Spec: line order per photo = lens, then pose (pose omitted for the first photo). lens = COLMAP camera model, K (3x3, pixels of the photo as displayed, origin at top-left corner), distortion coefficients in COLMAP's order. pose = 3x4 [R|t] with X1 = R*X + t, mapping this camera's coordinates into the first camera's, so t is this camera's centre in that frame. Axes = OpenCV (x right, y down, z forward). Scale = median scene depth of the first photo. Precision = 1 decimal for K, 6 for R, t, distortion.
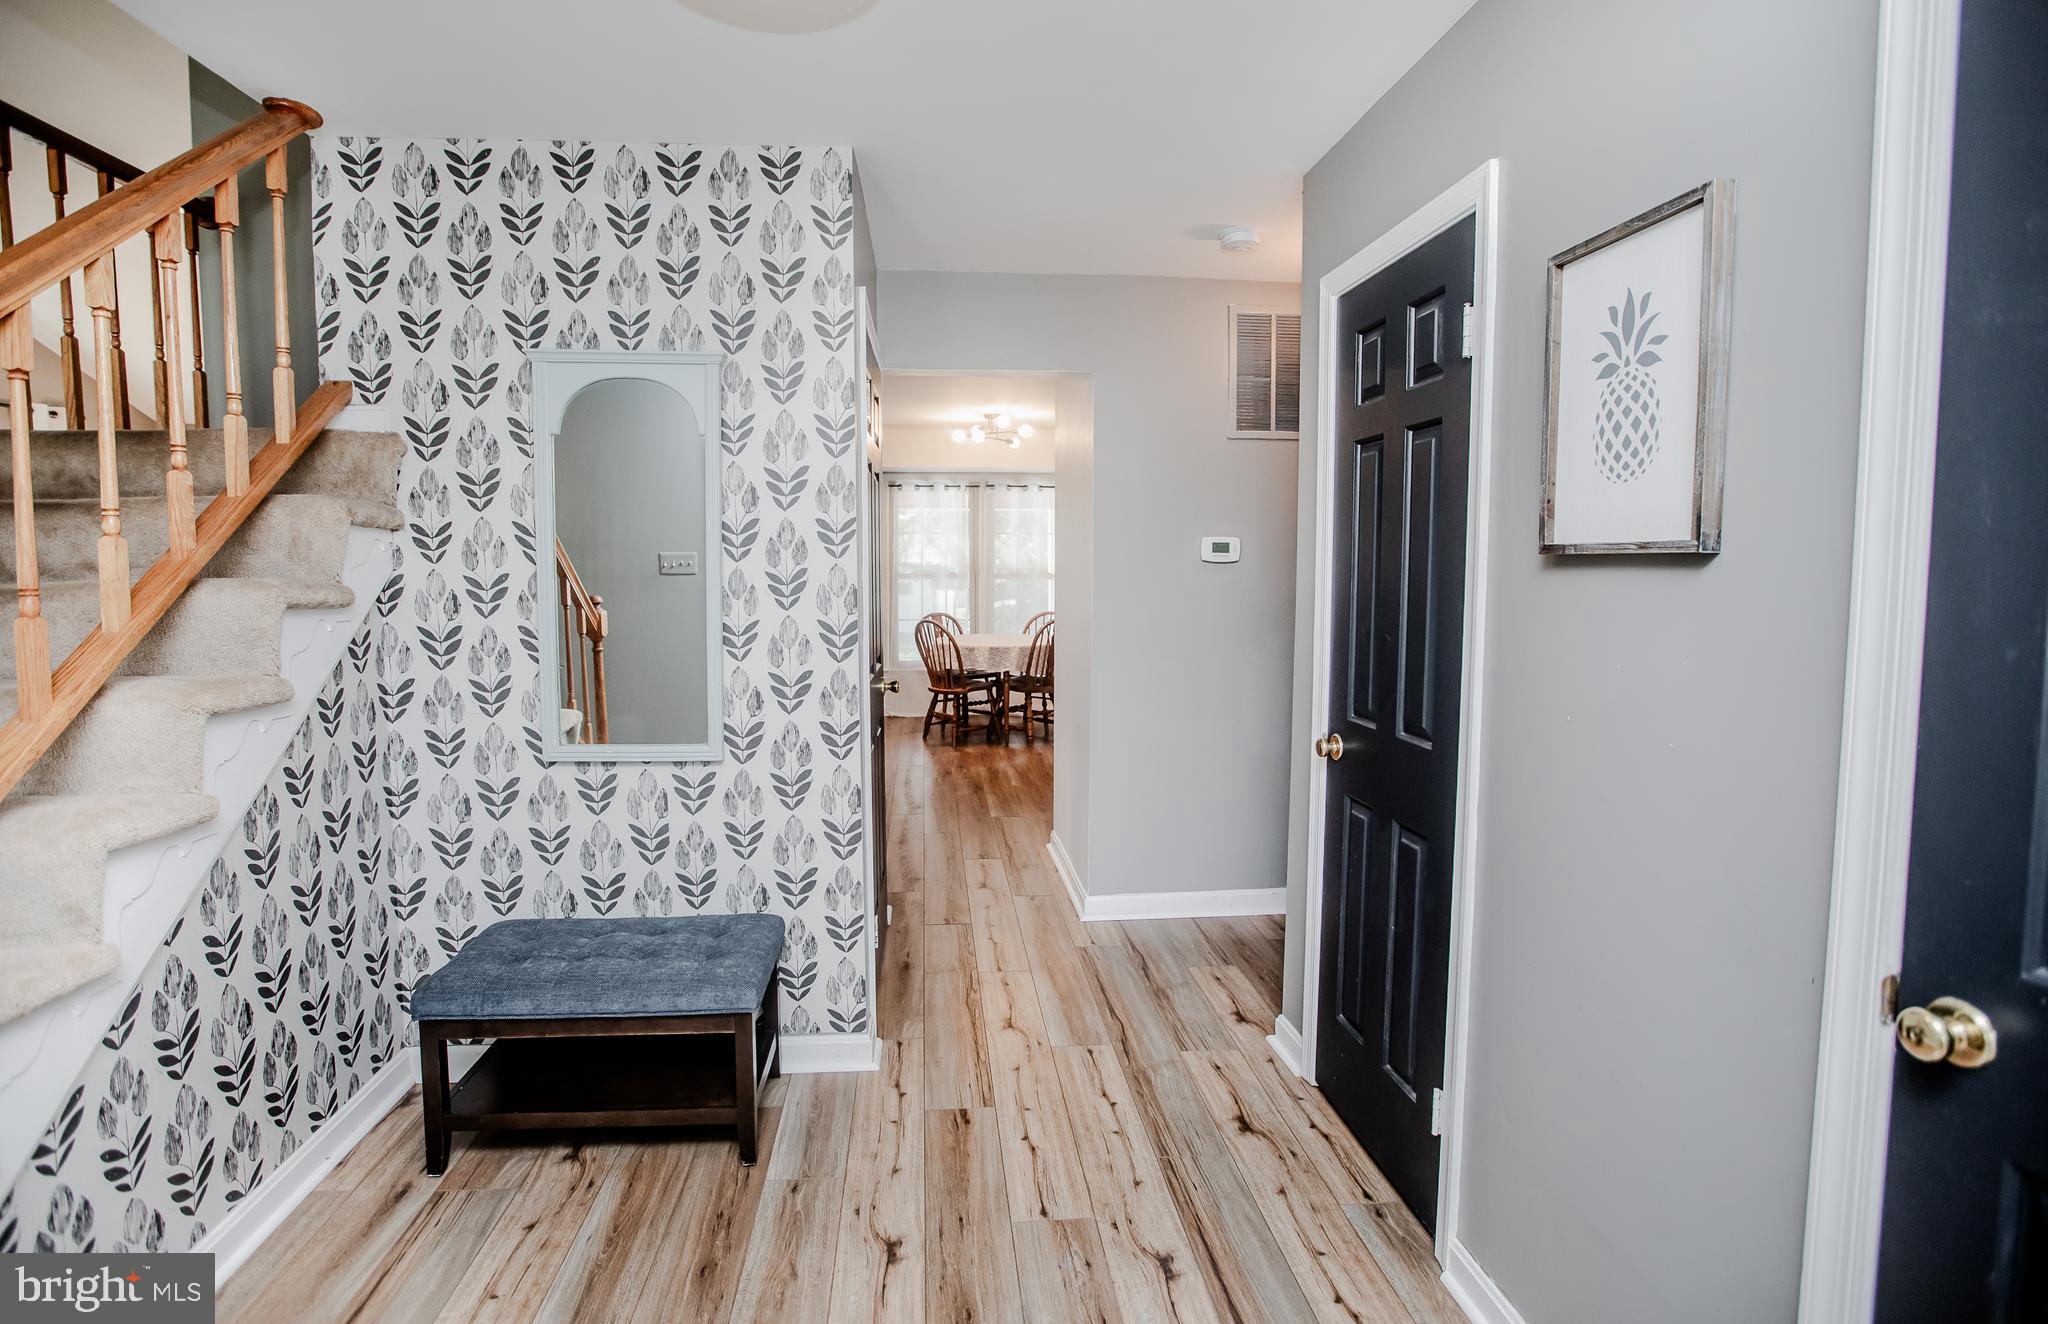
lens RADIAL K [[985.1, 0, 1050.0], [0, 985.1, 628.8], [0, 0, 1]] dist [-0.009875, 0.011324]
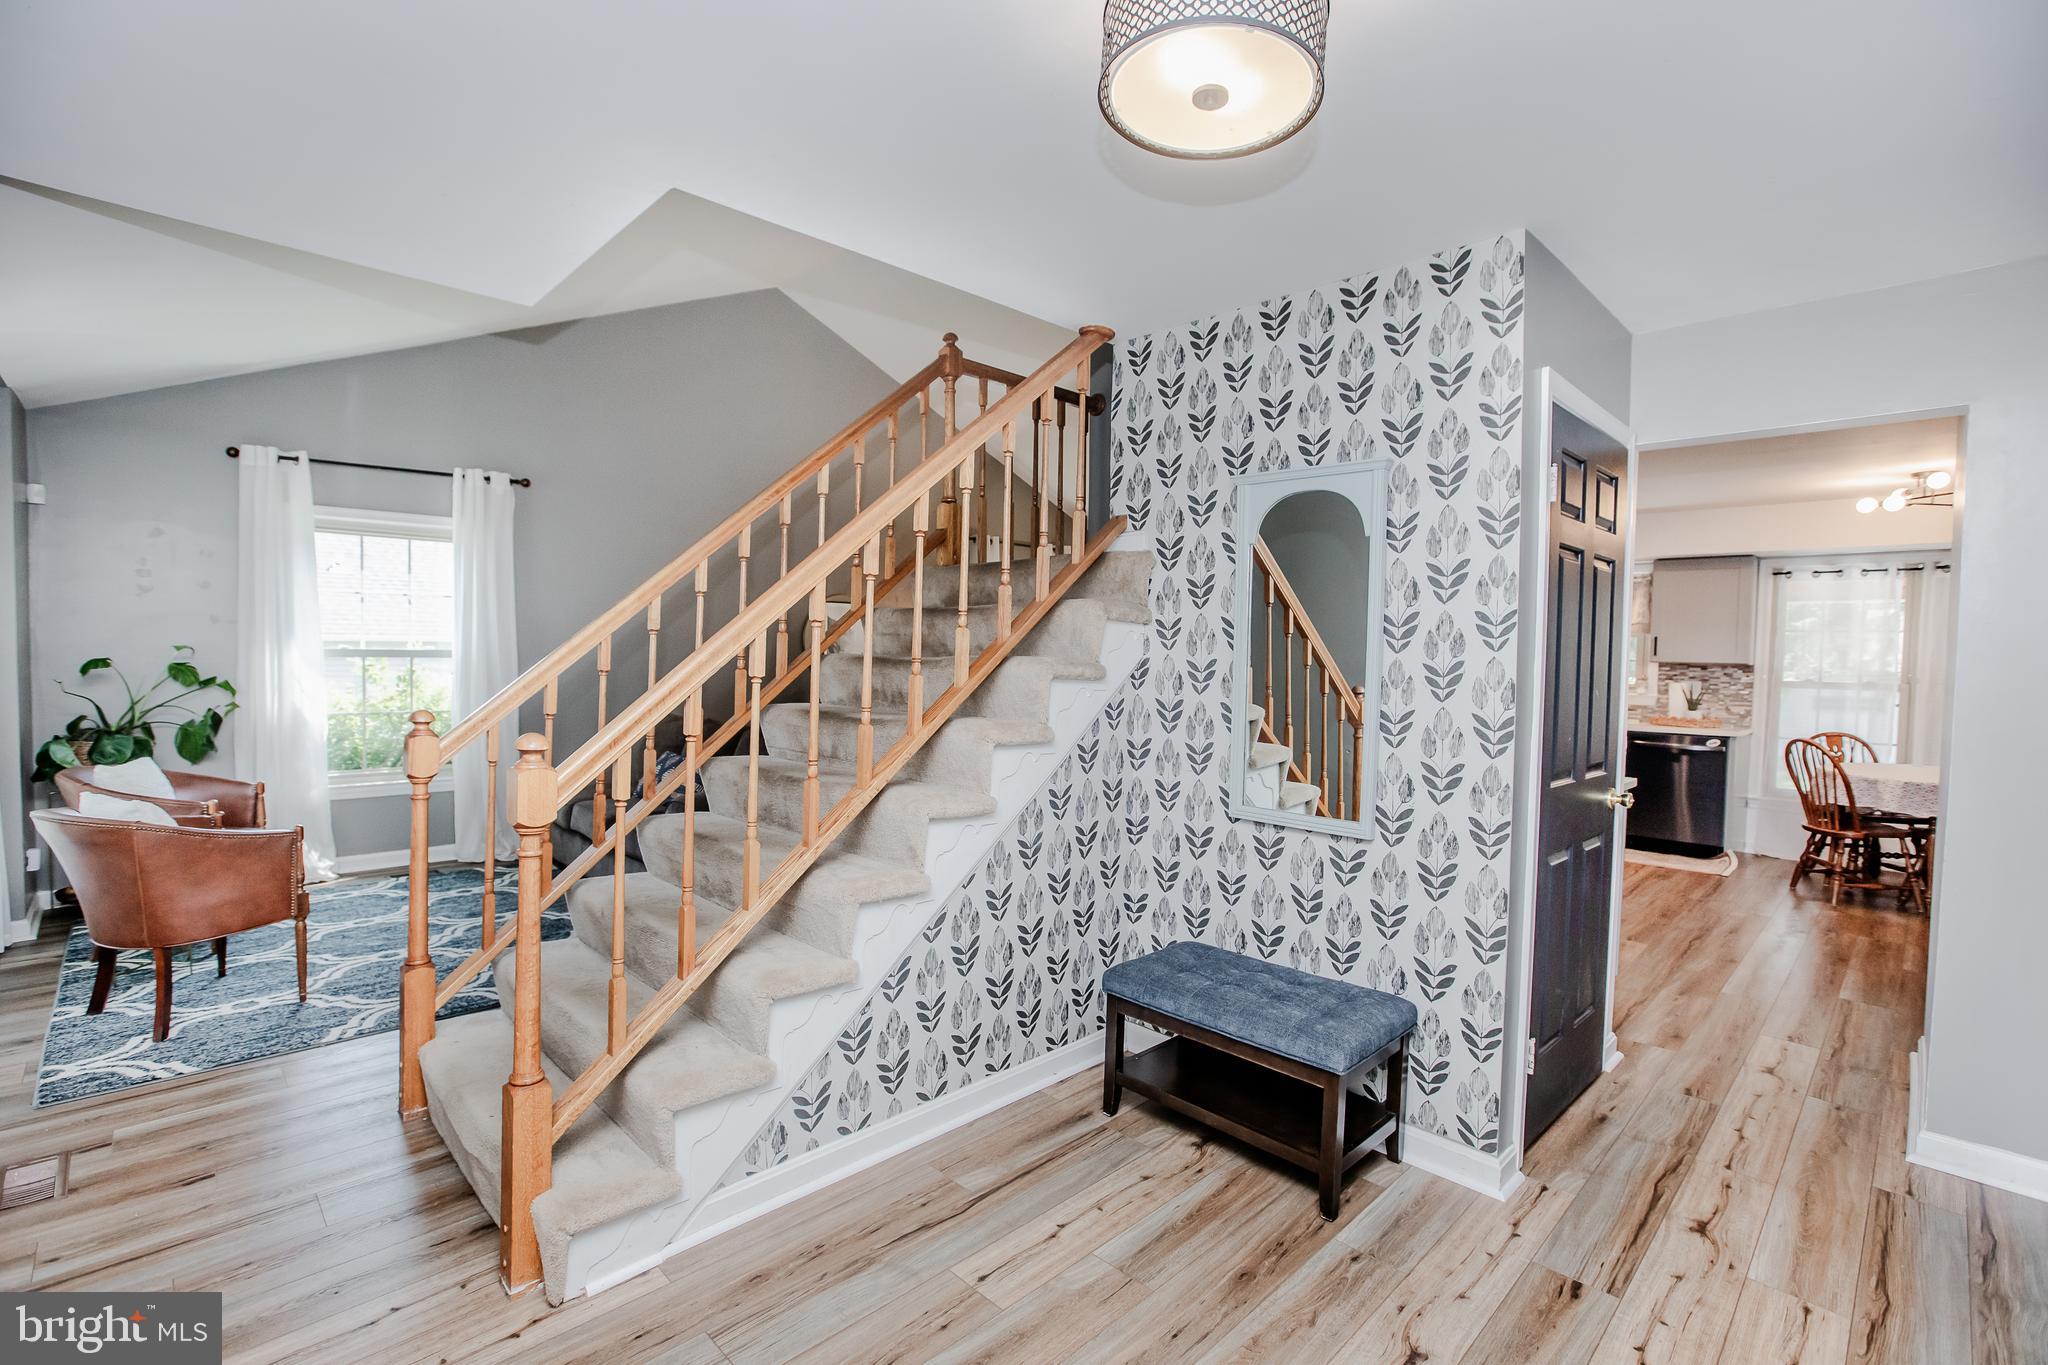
lens RADIAL K [[982.1, 0, 1012.6], [0, 982.1, 673.8], [0, 0, 1]] dist [0.018998, 0.004196]
pose [[0.653527, 0.034661, -0.756110, 0.218983], [-0.070650, 0.997383, -0.015344, -0.001069], [0.753599, 0.063447, 0.654265, 0.006301]]
